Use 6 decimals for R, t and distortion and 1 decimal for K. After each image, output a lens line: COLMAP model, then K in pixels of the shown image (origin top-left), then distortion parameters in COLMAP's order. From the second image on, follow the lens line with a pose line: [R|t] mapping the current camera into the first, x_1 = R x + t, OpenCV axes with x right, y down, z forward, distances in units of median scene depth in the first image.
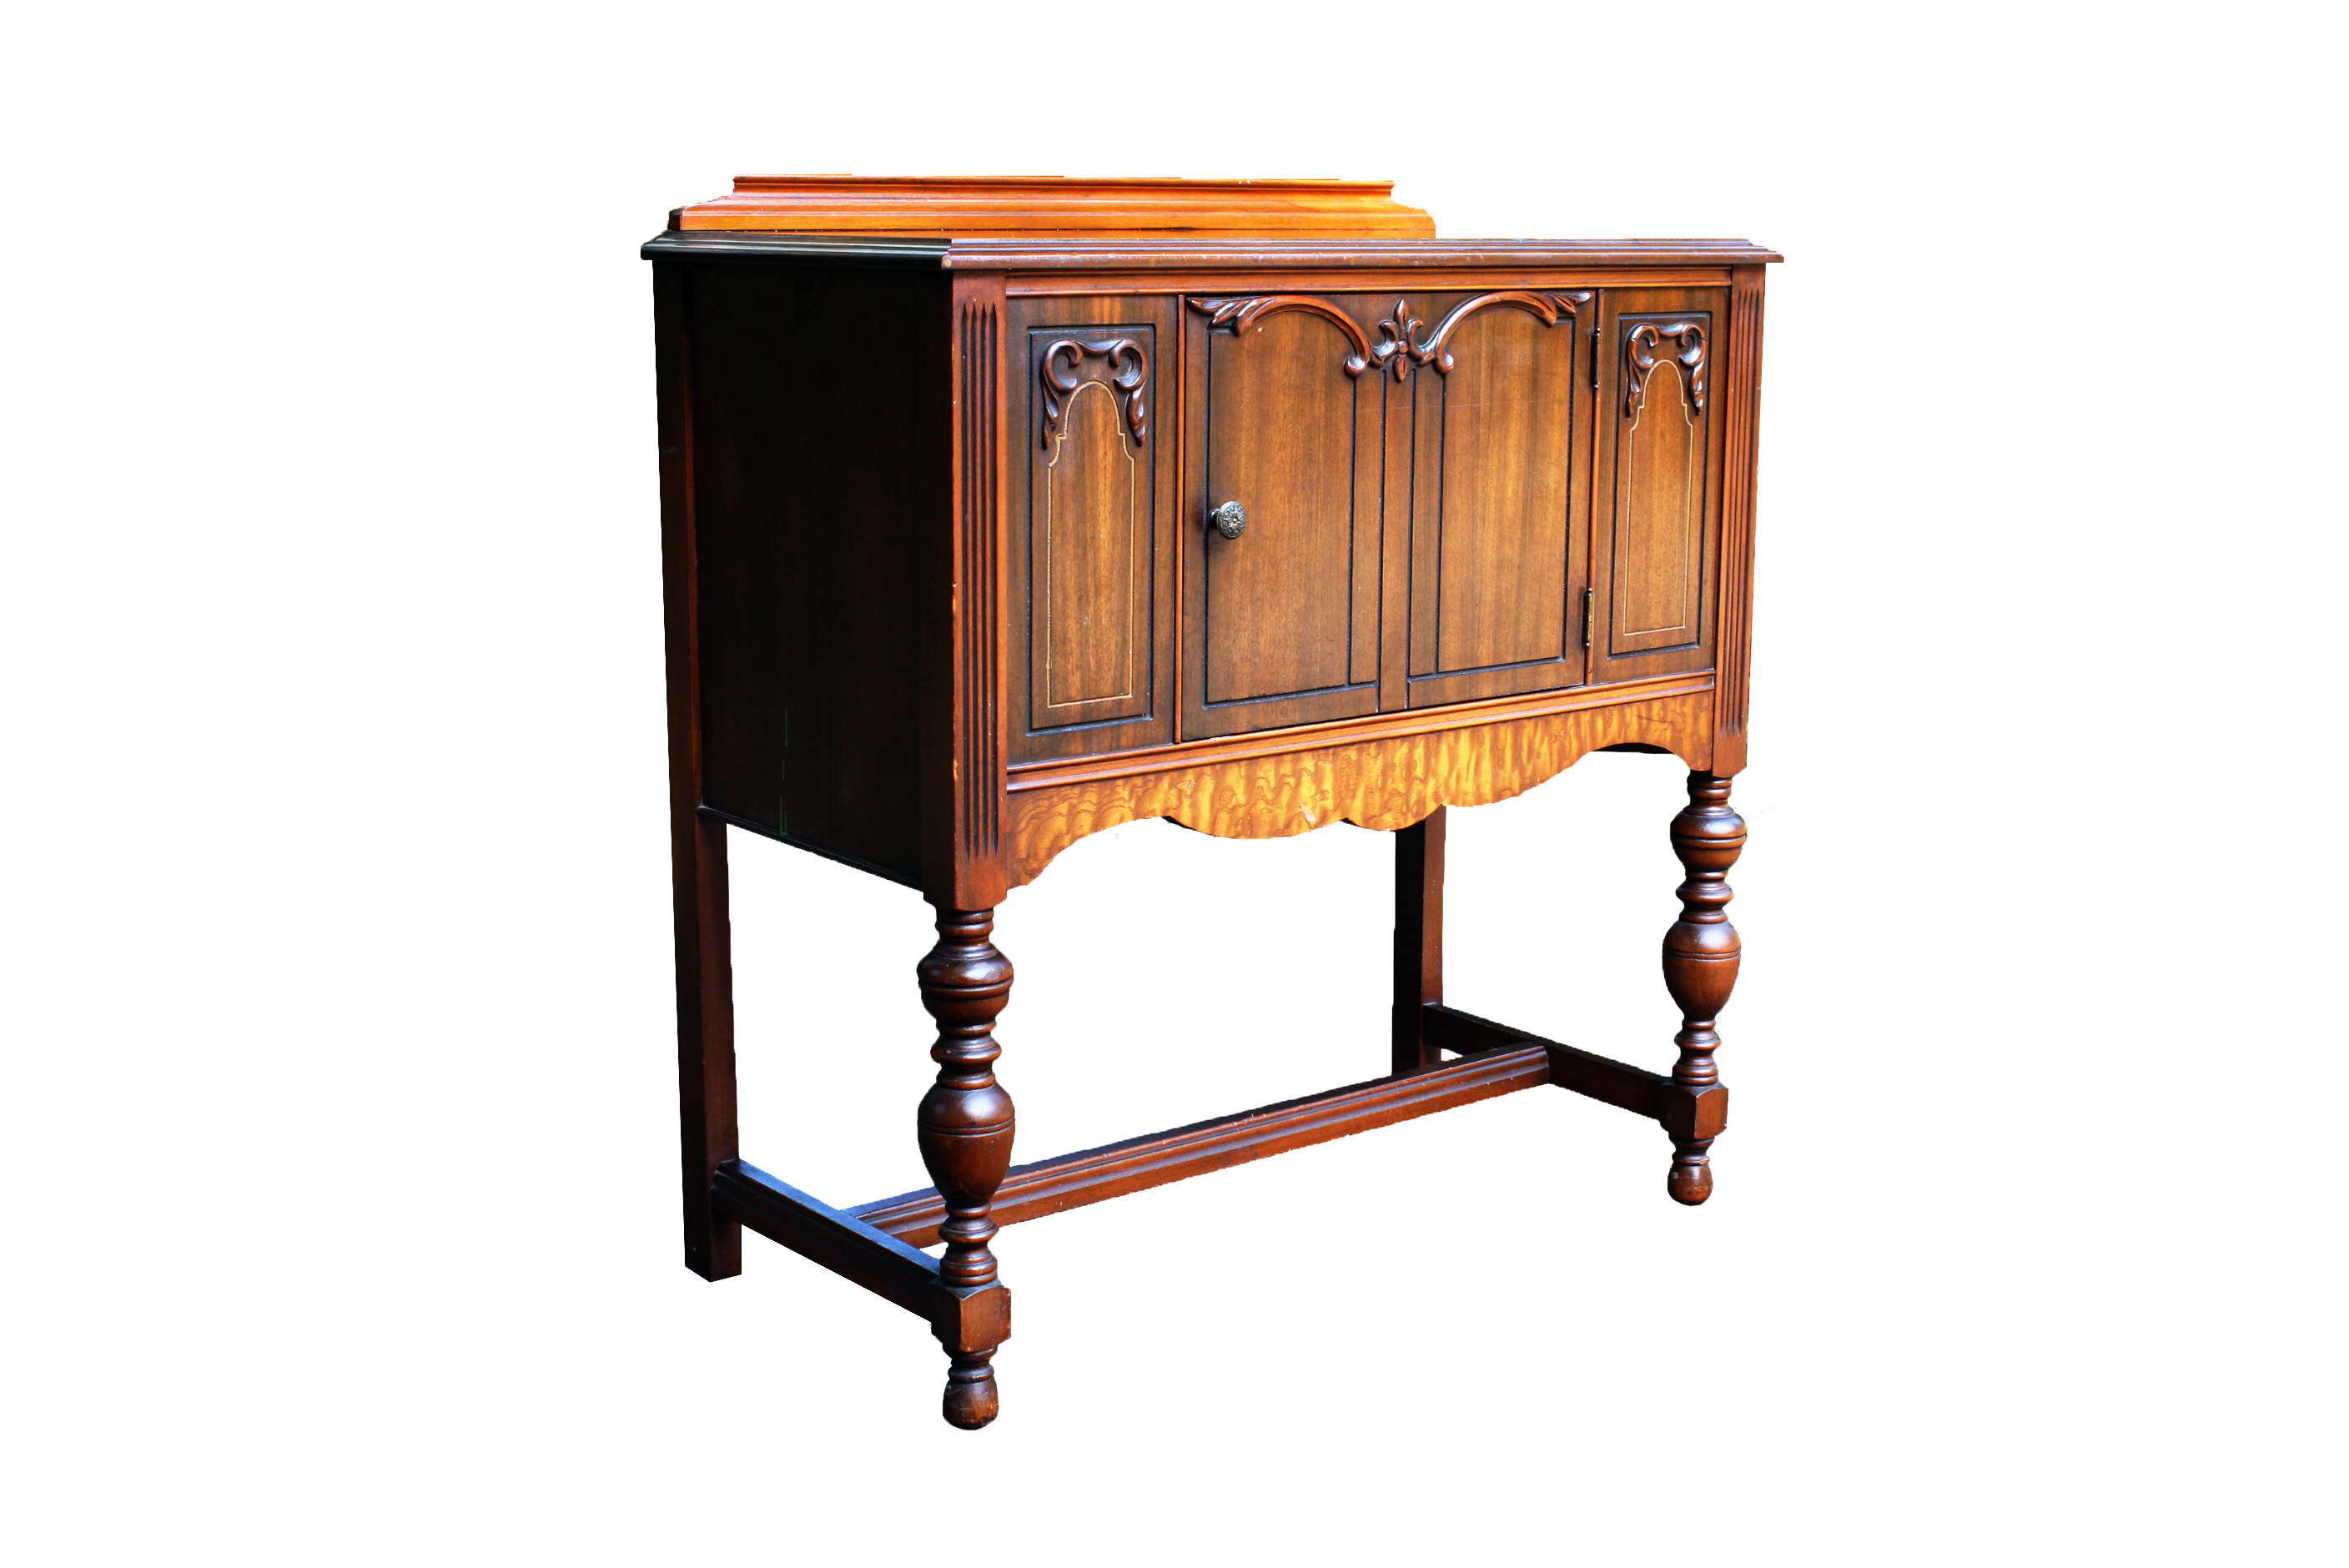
lens RADIAL K [[2766.0, 0, 1174.5], [0, 2766.0, 784.0], [0, 0, 1]] dist [-0.074912, 0.056942]
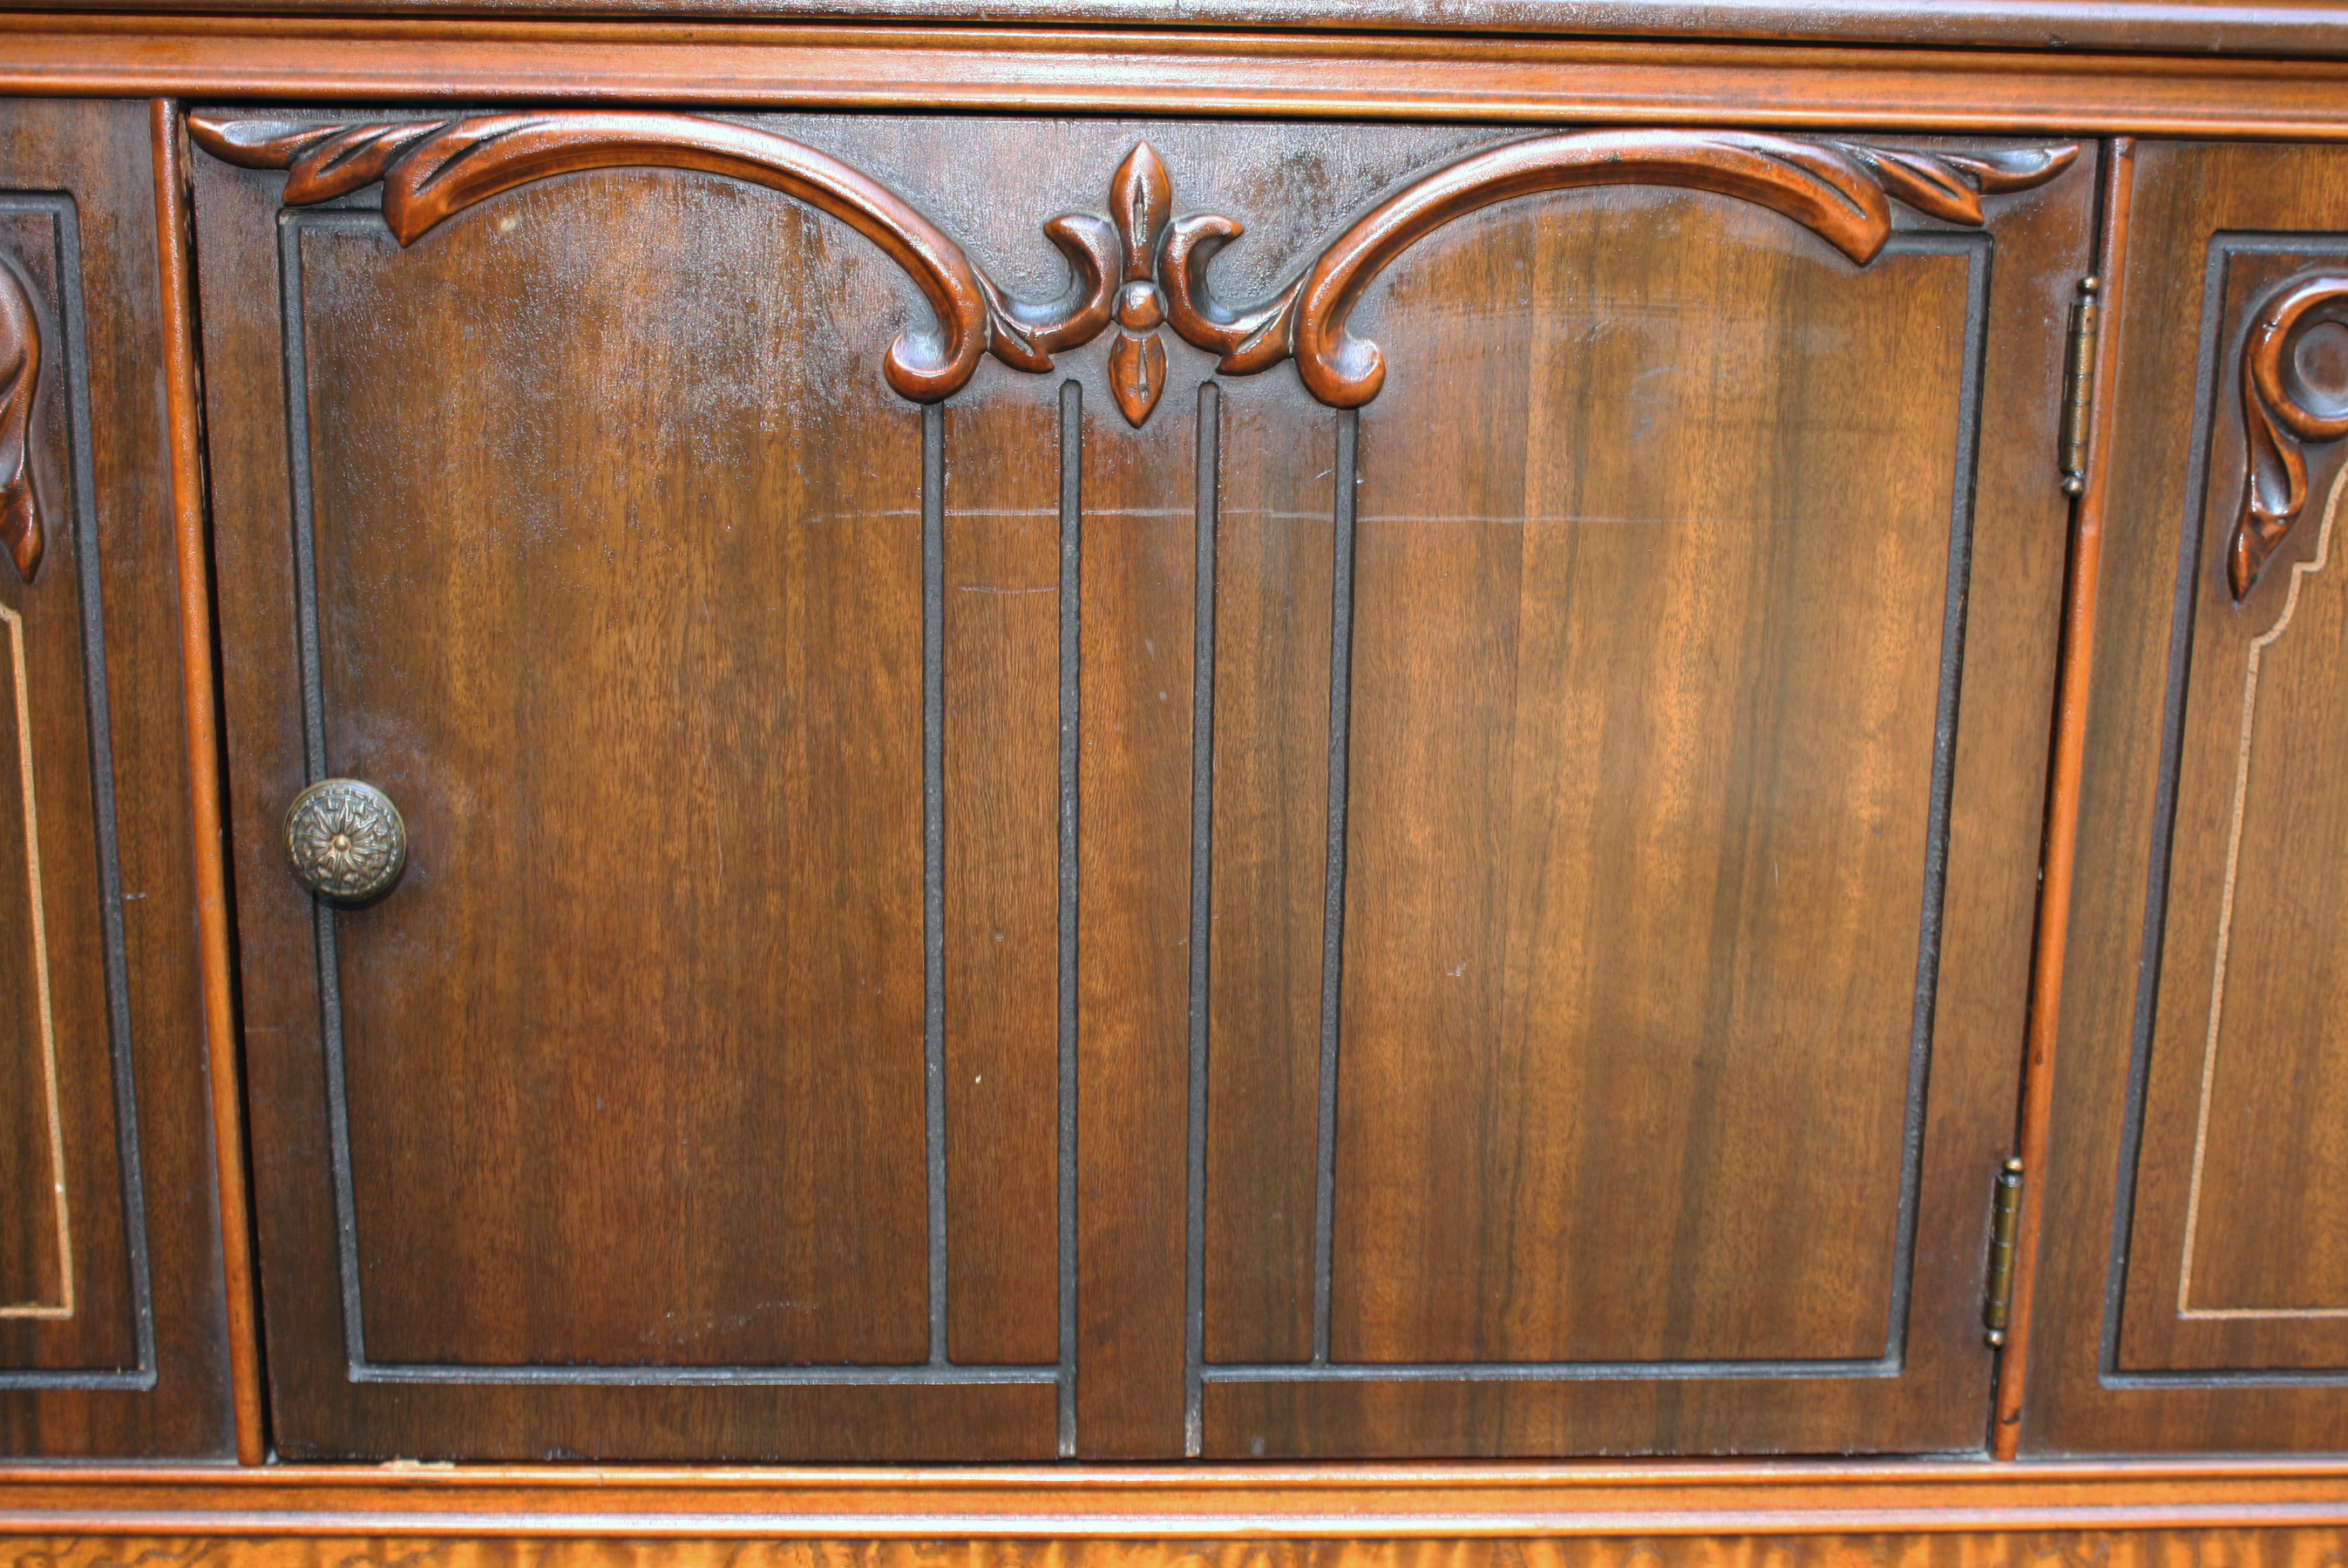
lens RADIAL K [[2765.1, 0, 1174.0], [0, 2765.1, 784.0], [0, 0, 1]] dist [-0.074912, 0.056942]
pose [[0.813959, 0.145247, -0.562471, 0.266708], [-0.131377, 0.989178, 0.065318, -0.133152], [0.565872, 0.020730, 0.824233, 0.795189]]
